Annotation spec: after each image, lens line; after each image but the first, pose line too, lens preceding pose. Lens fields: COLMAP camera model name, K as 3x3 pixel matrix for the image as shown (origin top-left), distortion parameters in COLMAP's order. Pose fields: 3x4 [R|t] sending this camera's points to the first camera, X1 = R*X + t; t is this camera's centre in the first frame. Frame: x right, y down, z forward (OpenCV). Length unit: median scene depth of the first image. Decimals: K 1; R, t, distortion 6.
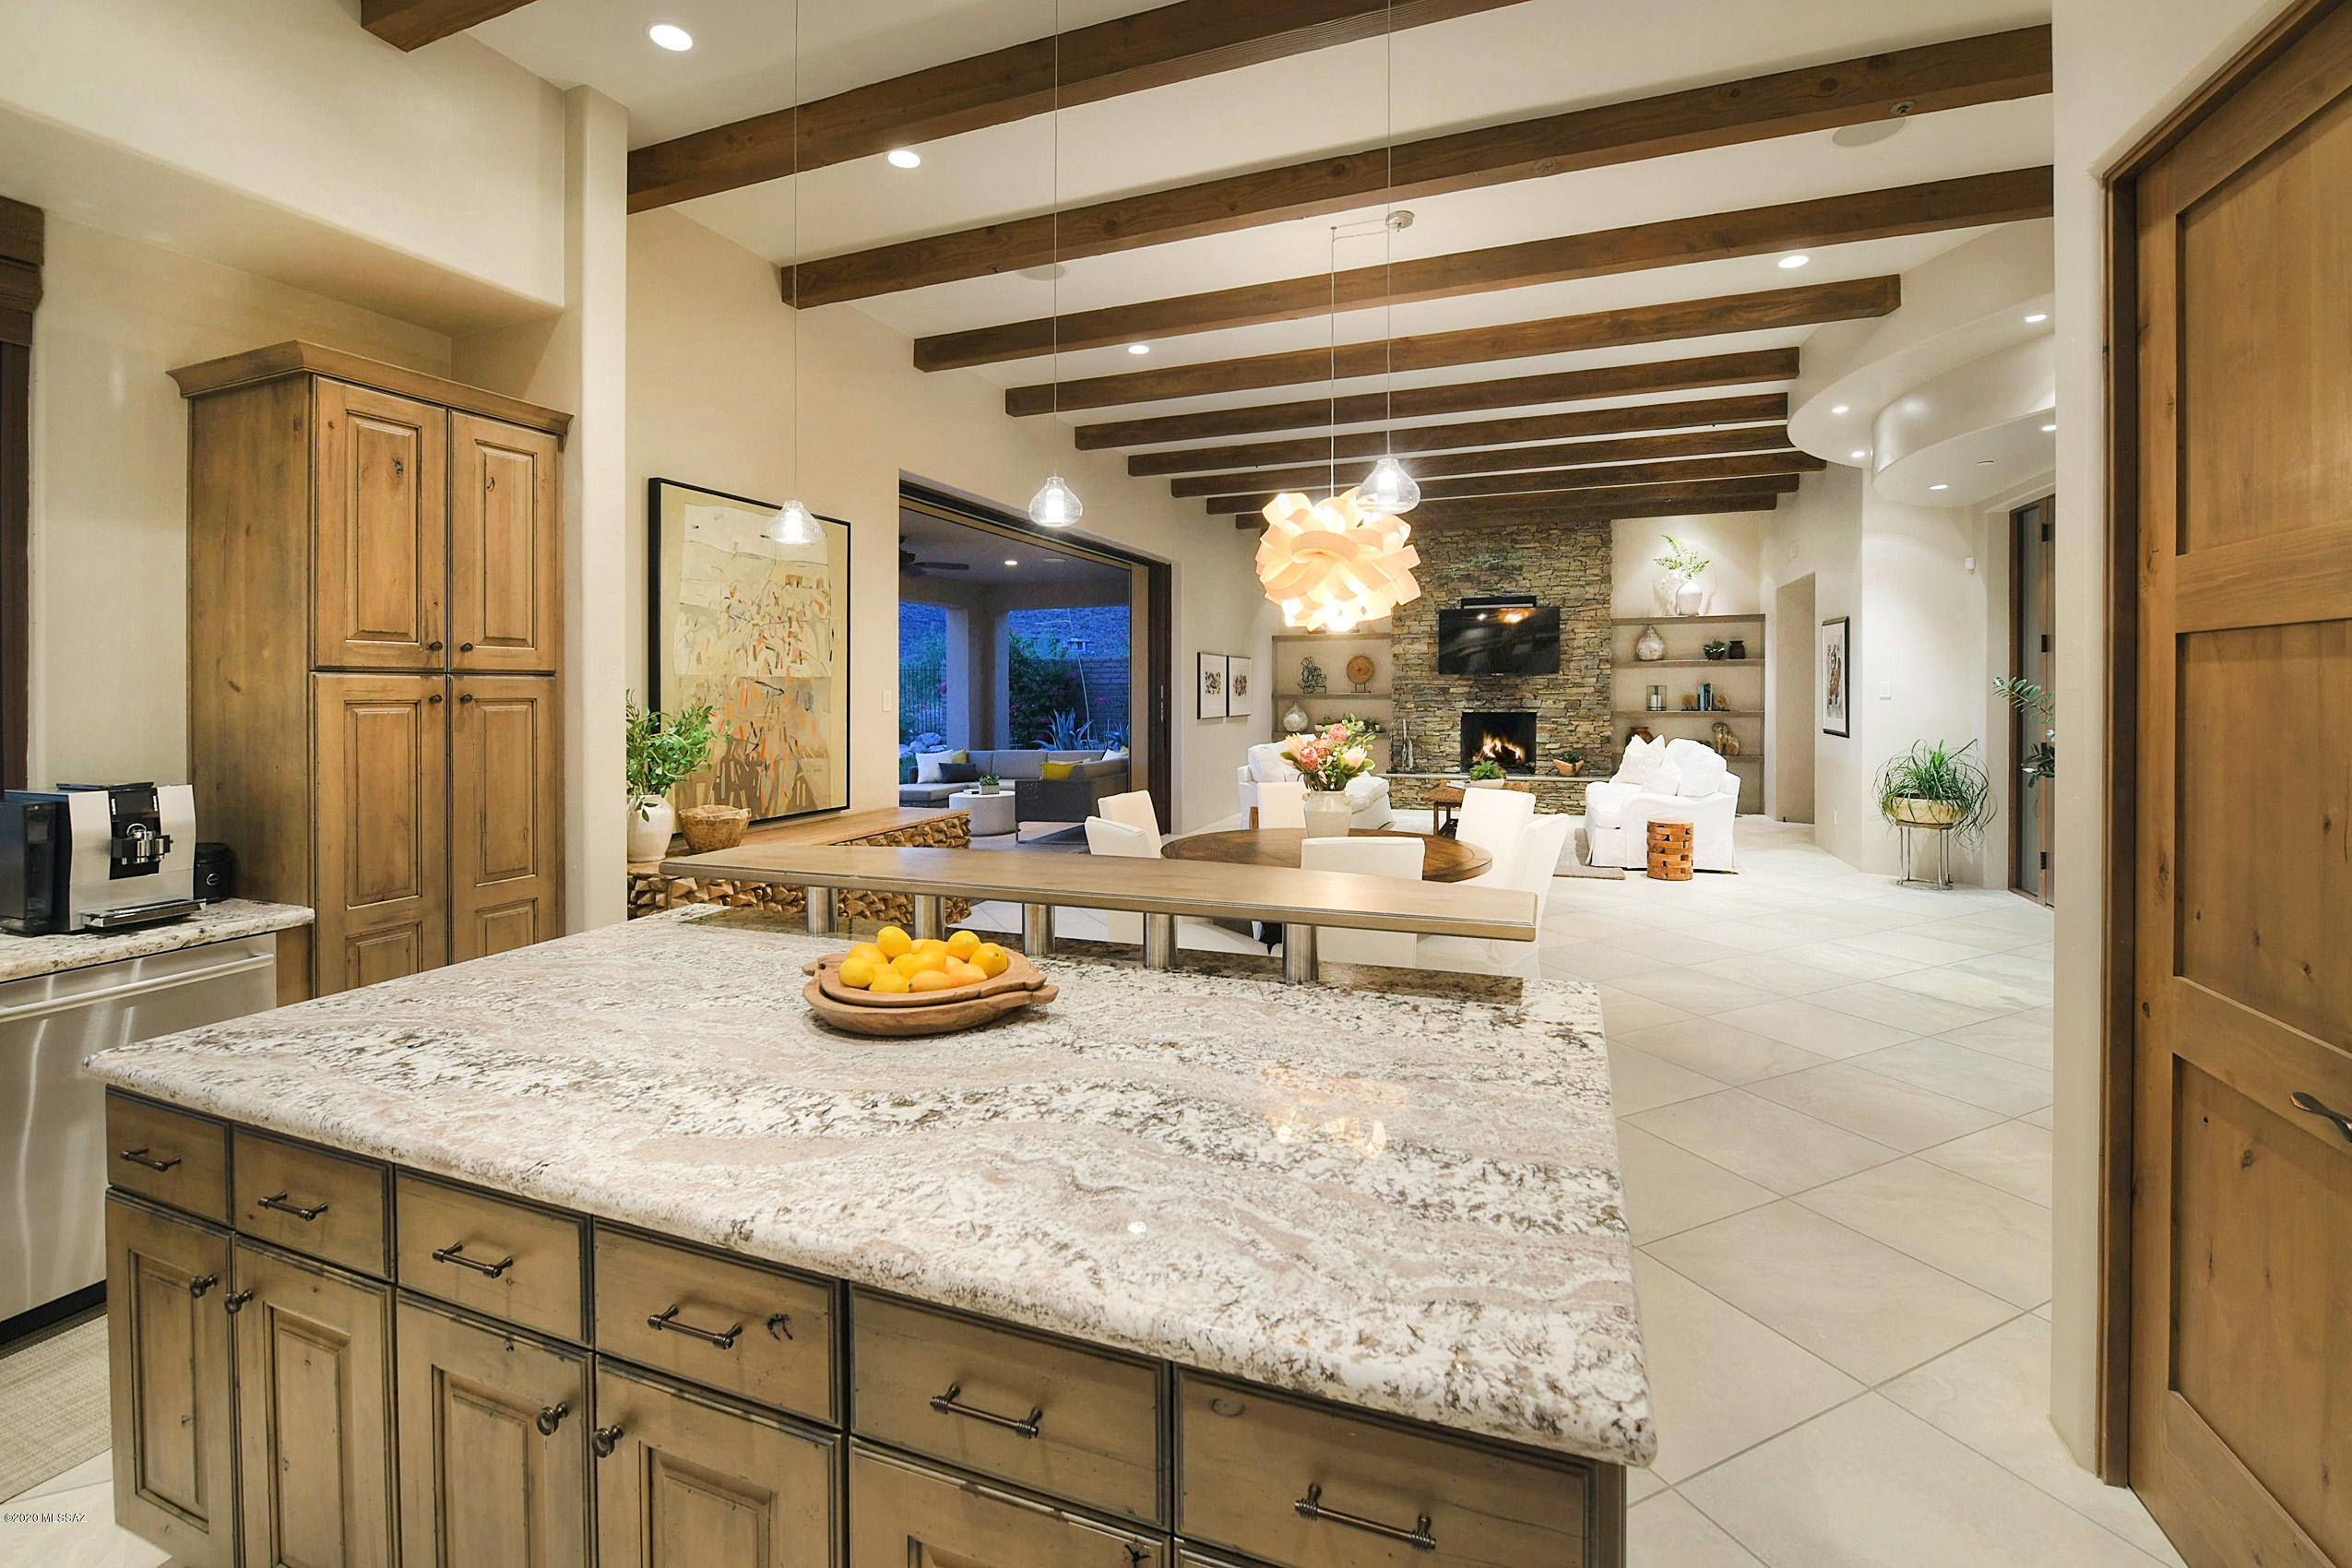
lens RADIAL K [[988.7, 0, 1138.7], [0, 988.7, 717.2], [0, 0, 1]] dist [-0.011076, -0.005687]
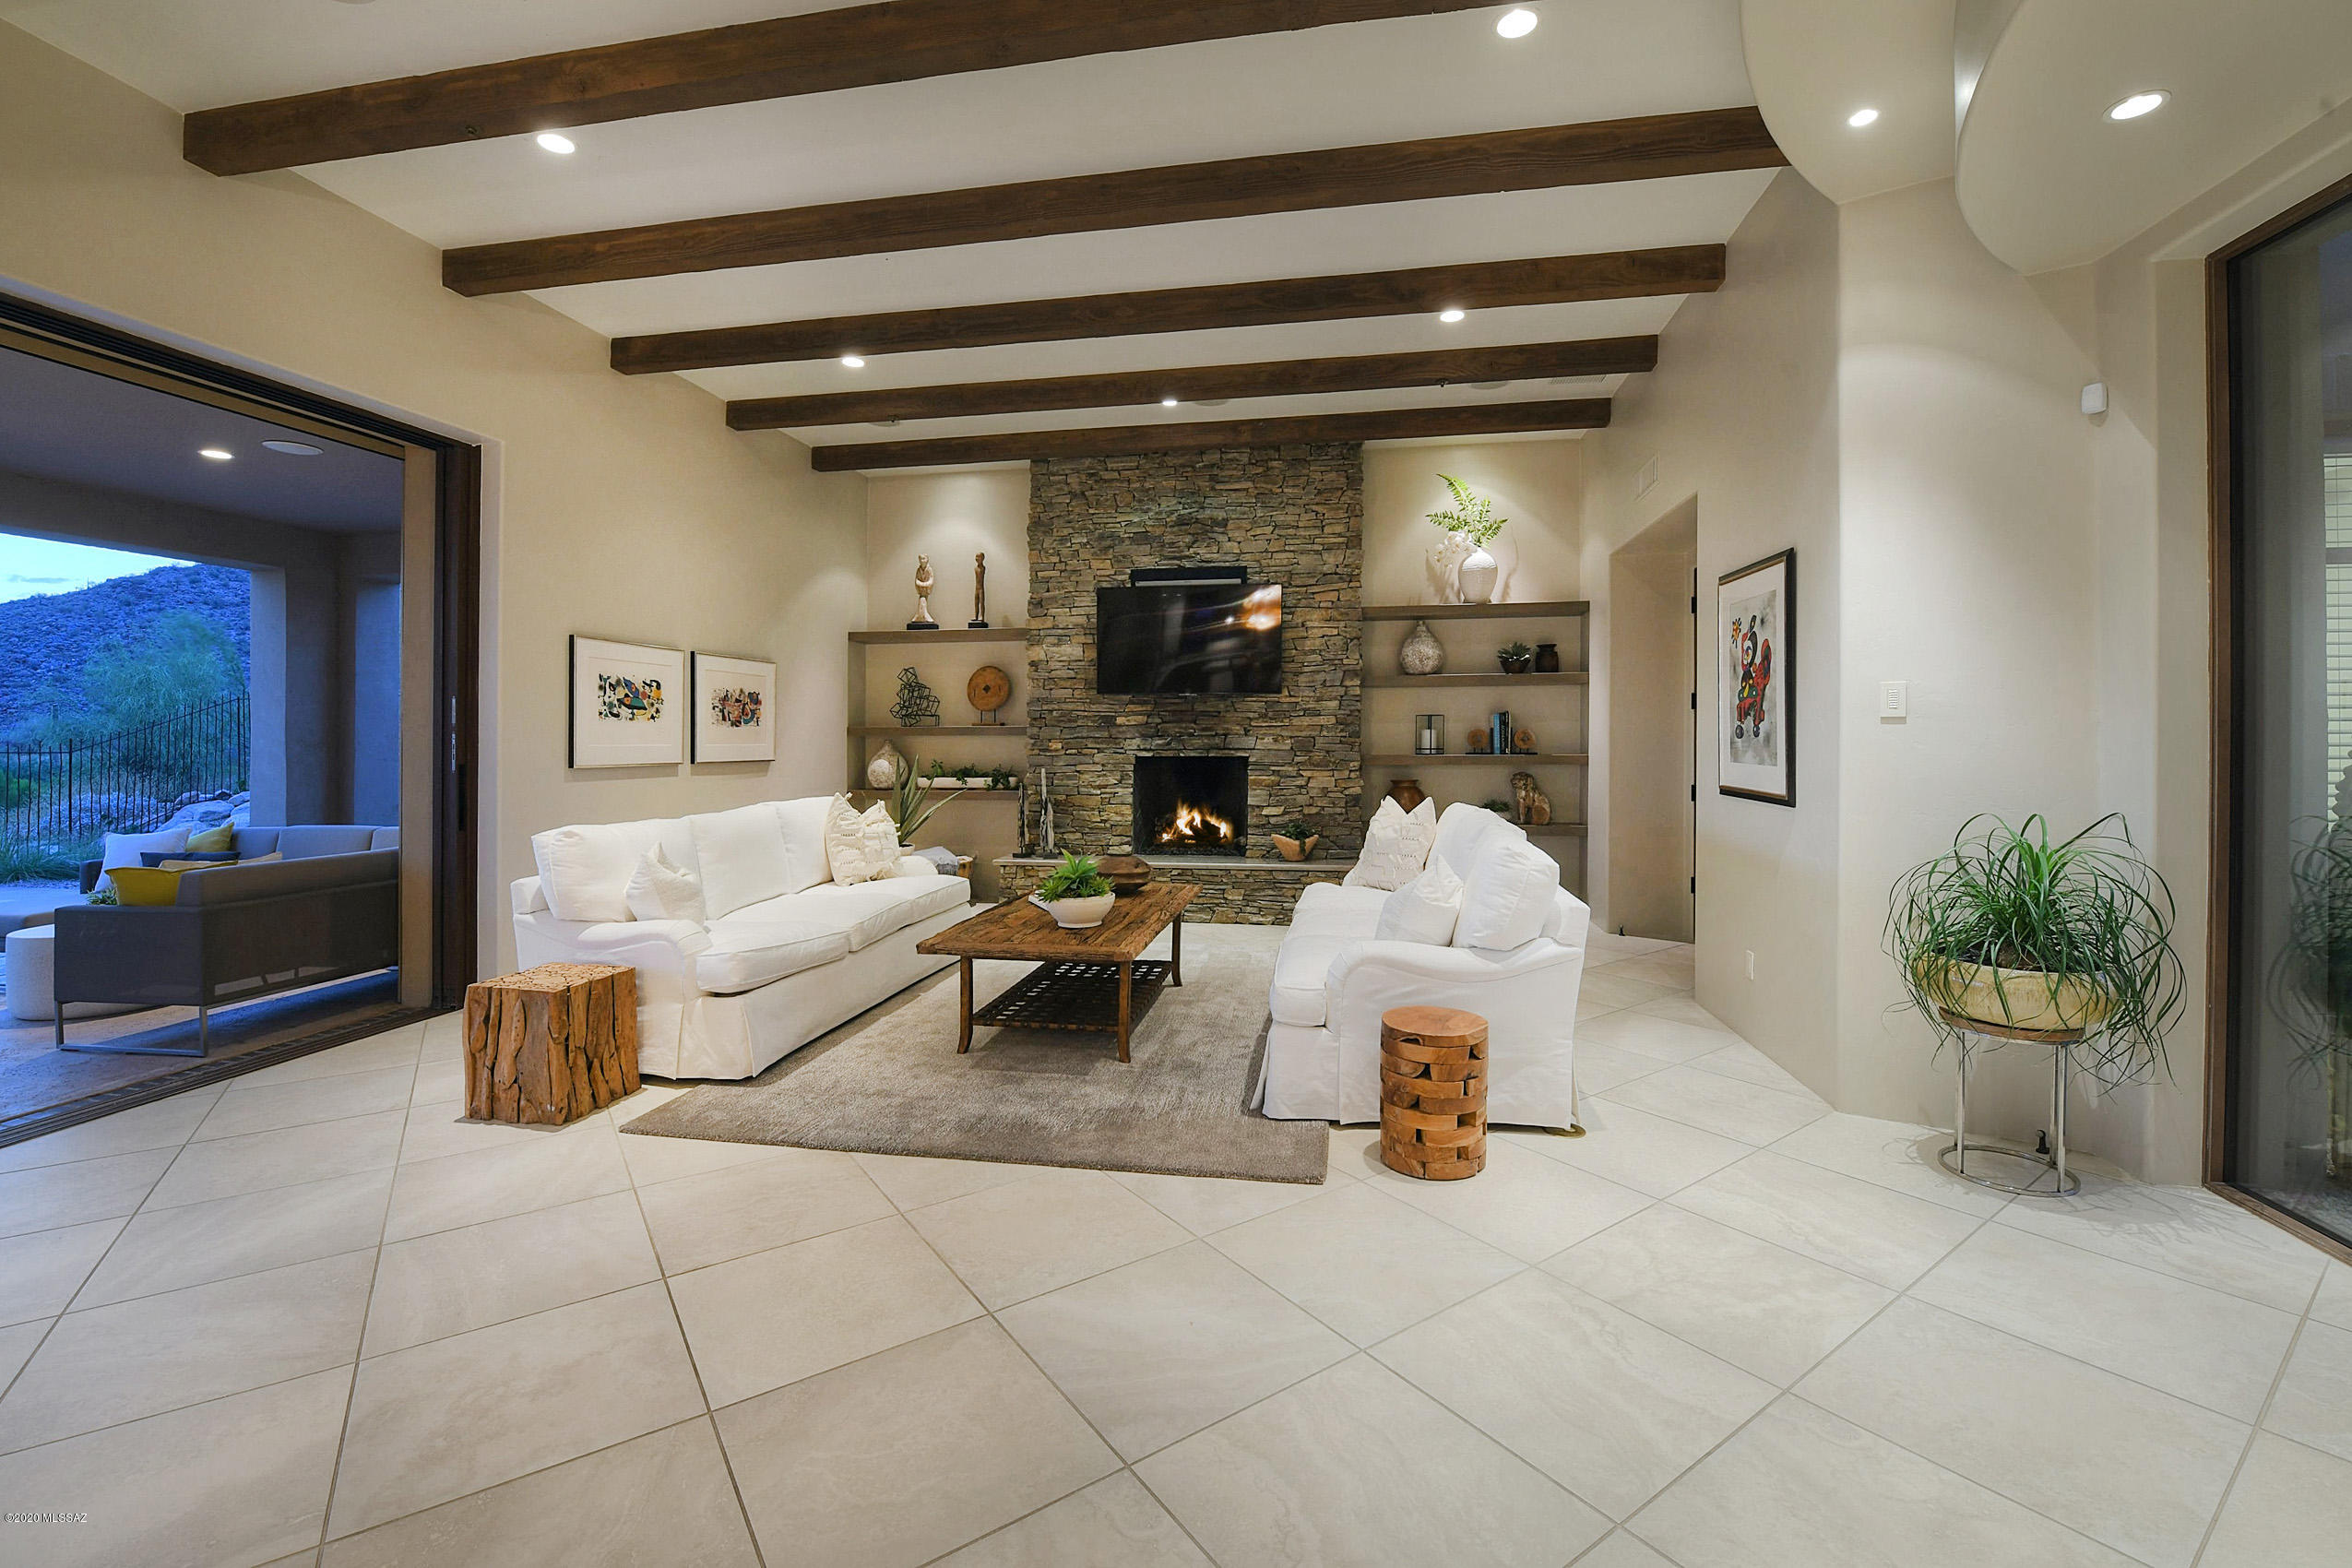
lens RADIAL K [[988.7, 0, 1144.9], [0, 988.7, 773.7], [0, 0, 1]] dist [-0.011076, -0.005687]
pose [[0.982864, -0.001975, 0.184319, 0.516993], [0.000716, 0.999976, 0.006899, 0.003514], [-0.184328, -0.006649, 0.982842, 0.927381]]
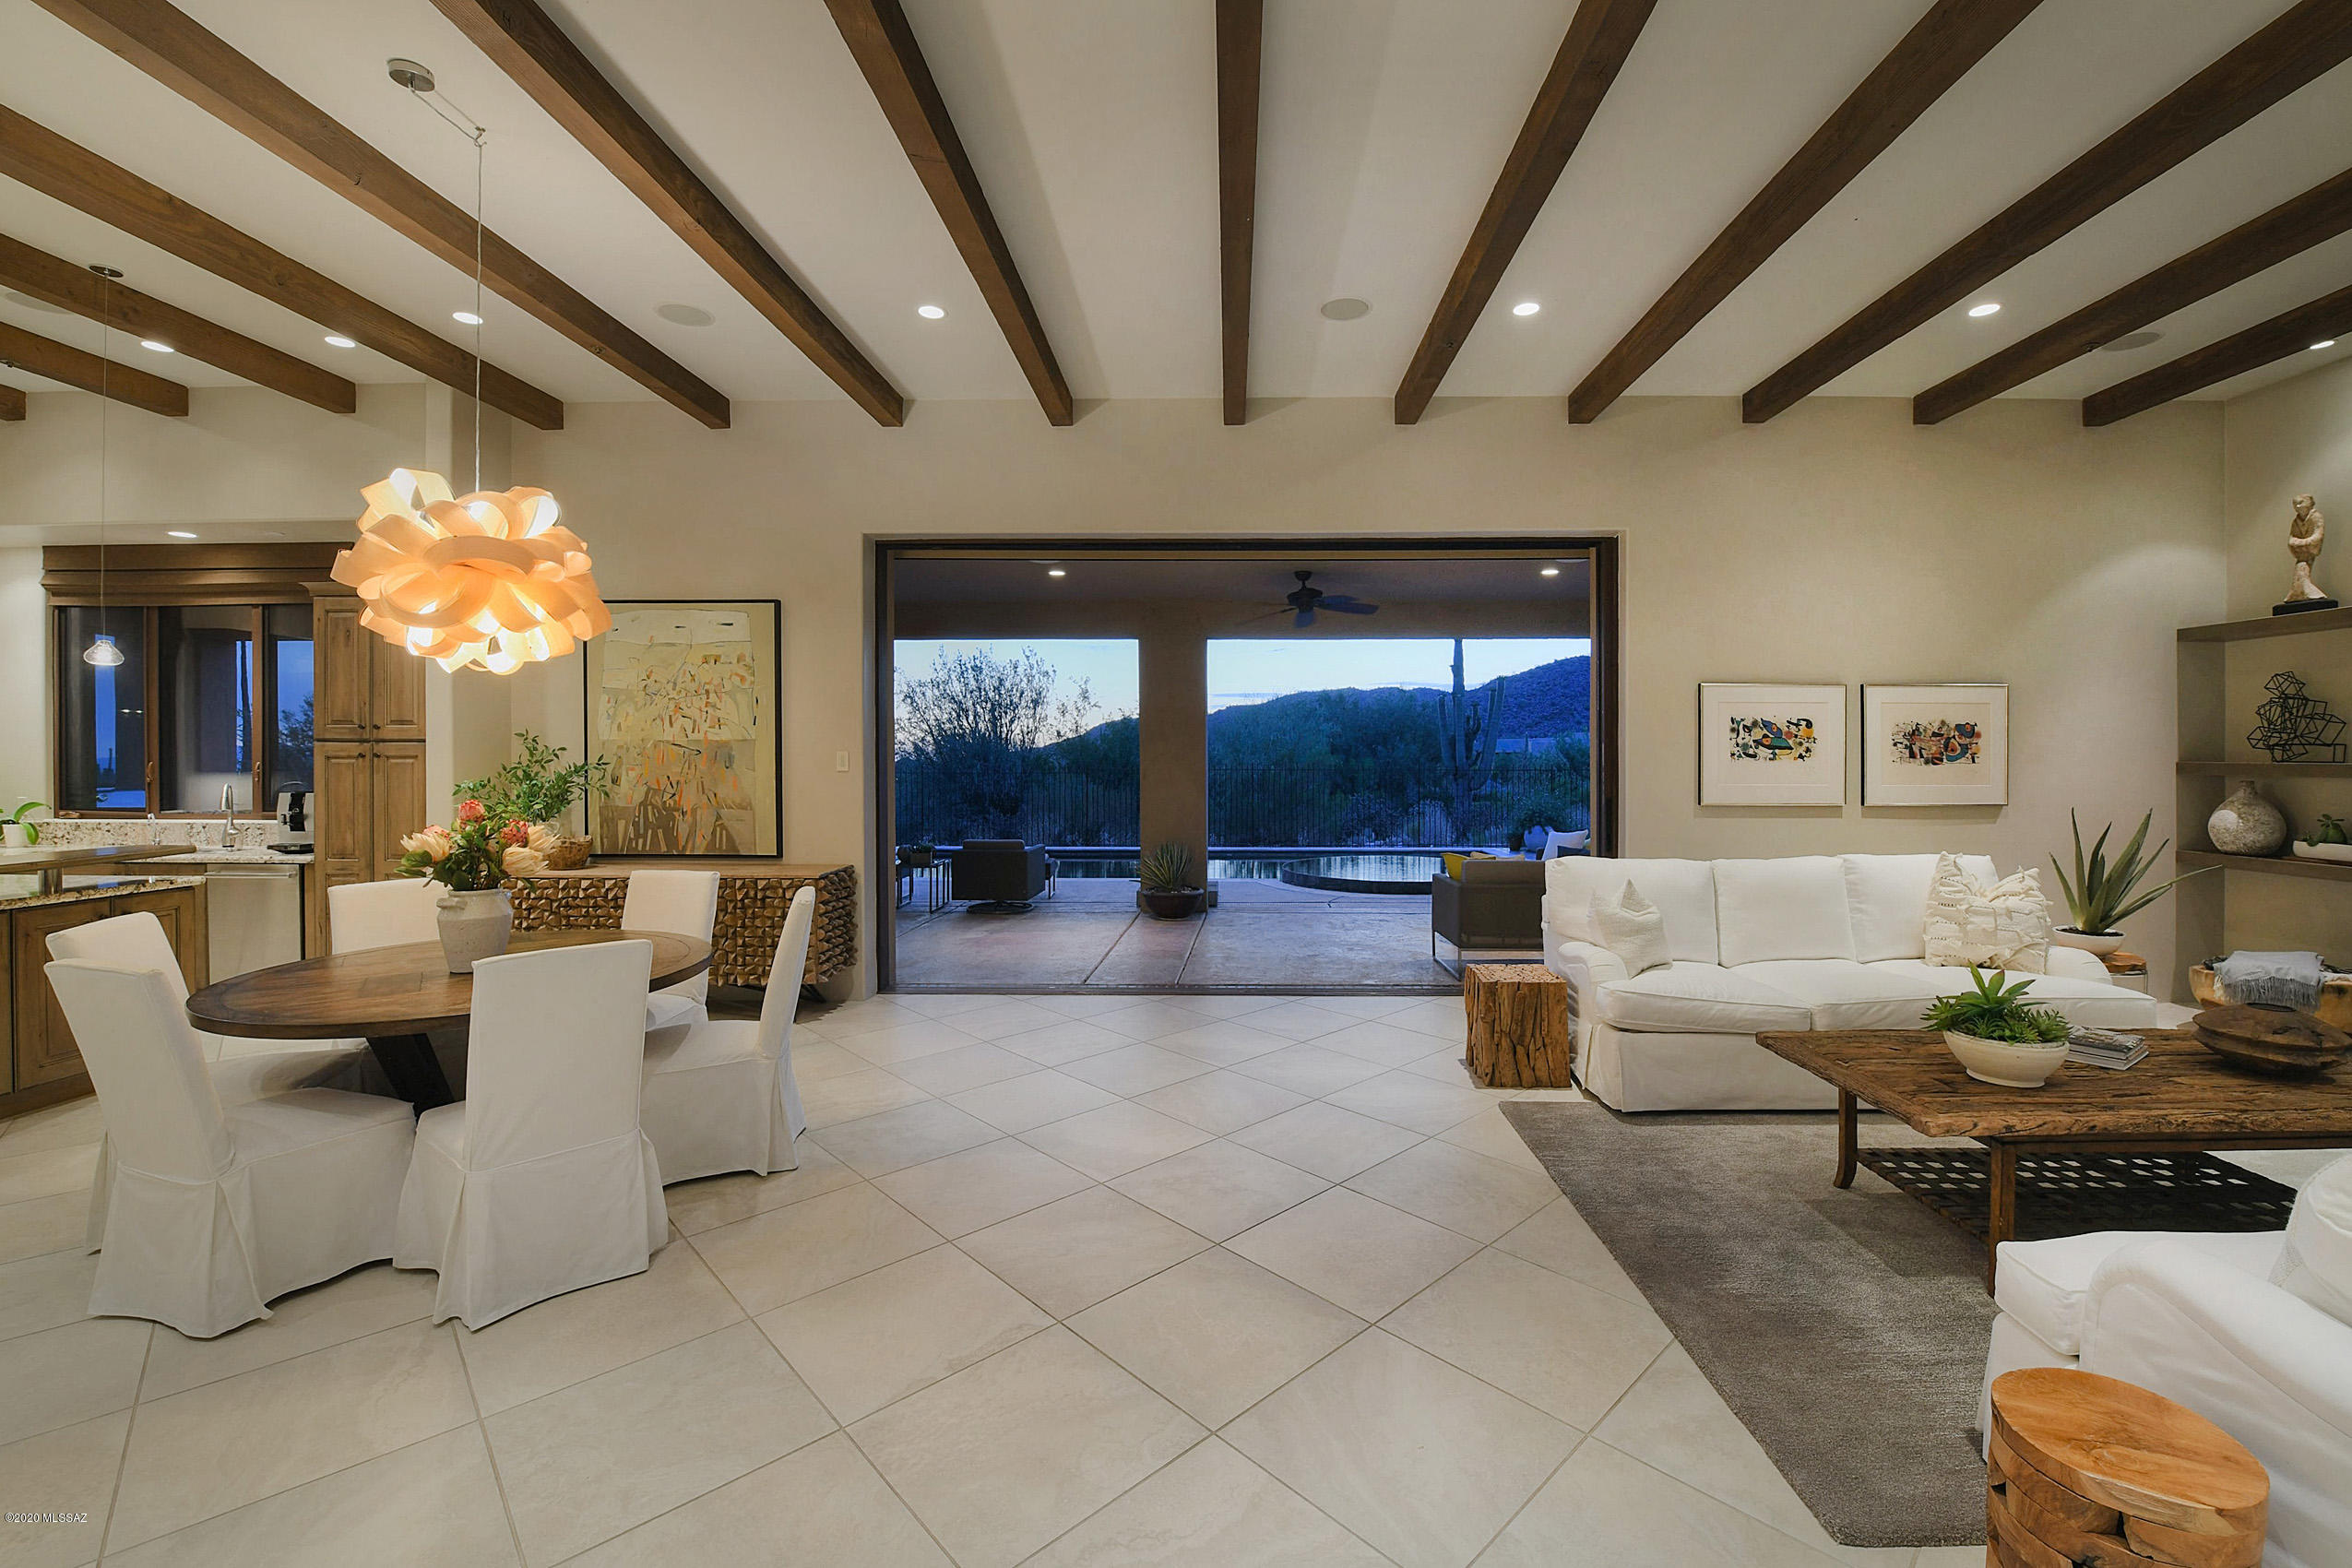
lens RADIAL K [[988.7, 0, 1171.9], [0, 988.7, 789.0], [0, 0, 1]] dist [-0.011076, -0.005687]
pose [[0.352875, 0.042427, -0.934708, 0.962765], [-0.026700, 0.999021, 0.035266, -0.038396], [0.935289, 0.012512, 0.353662, 1.098671]]
